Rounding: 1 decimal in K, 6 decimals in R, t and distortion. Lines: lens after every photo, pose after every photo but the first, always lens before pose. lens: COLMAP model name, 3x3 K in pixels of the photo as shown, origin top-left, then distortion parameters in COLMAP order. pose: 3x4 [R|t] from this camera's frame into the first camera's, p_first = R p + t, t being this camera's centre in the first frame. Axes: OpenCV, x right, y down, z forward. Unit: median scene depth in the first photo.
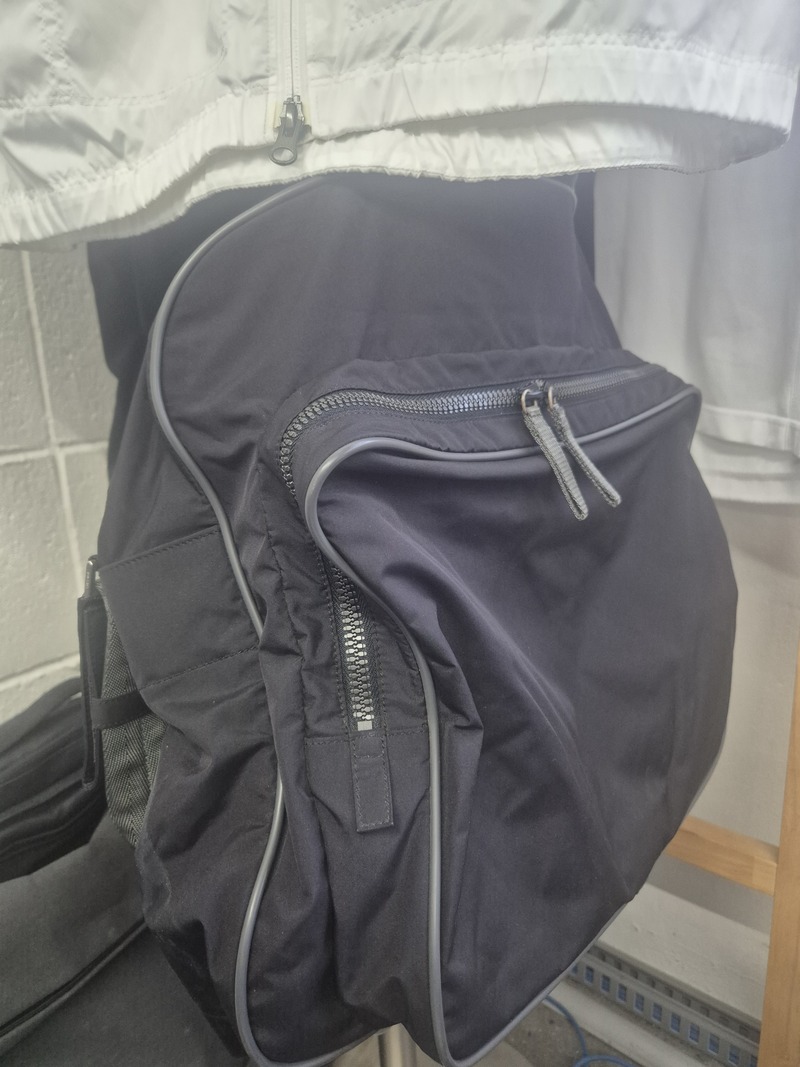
lens RADIAL K [[748.2, 0, 400.0], [0, 748.2, 533.5], [0, 0, 1]] dist [0.069689, -0.080735]
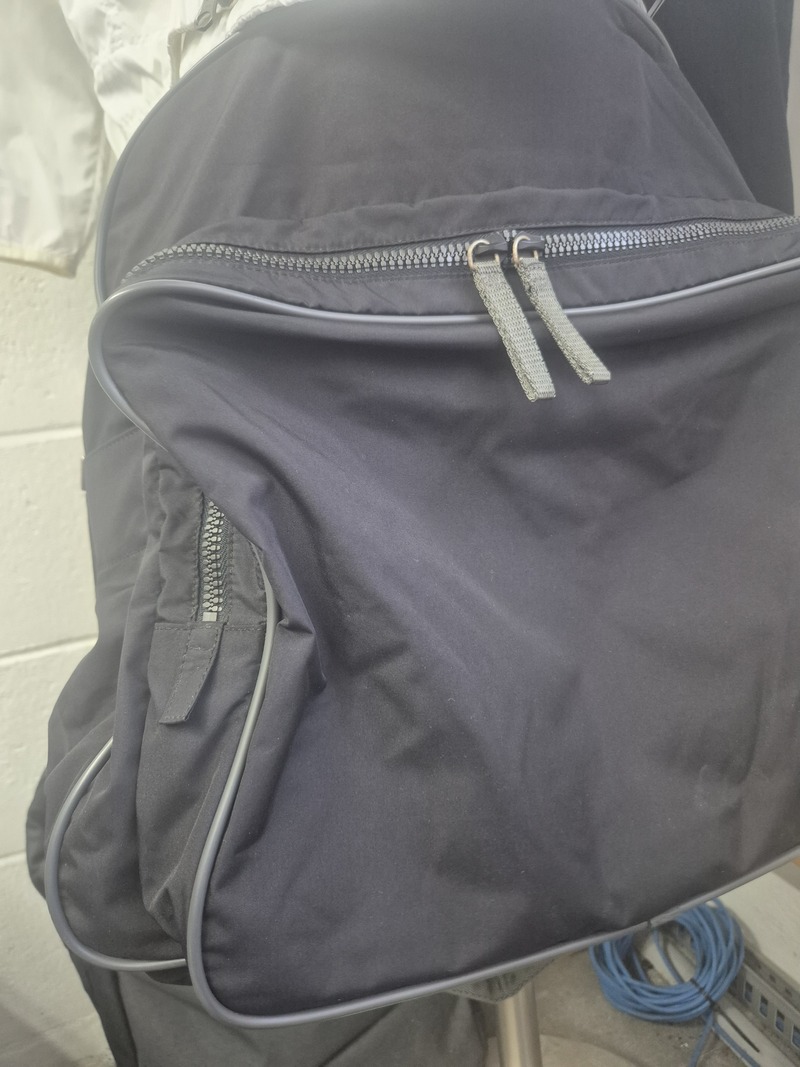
lens RADIAL K [[748.2, 0, 400.0], [0, 748.2, 533.5], [0, 0, 1]] dist [0.069689, -0.080735]
pose [[0.872861, 0.040595, -0.486277, 0.522734], [-0.047244, 0.998882, -0.001413, 0.129477], [0.485676, 0.024207, 0.873804, 0.283749]]
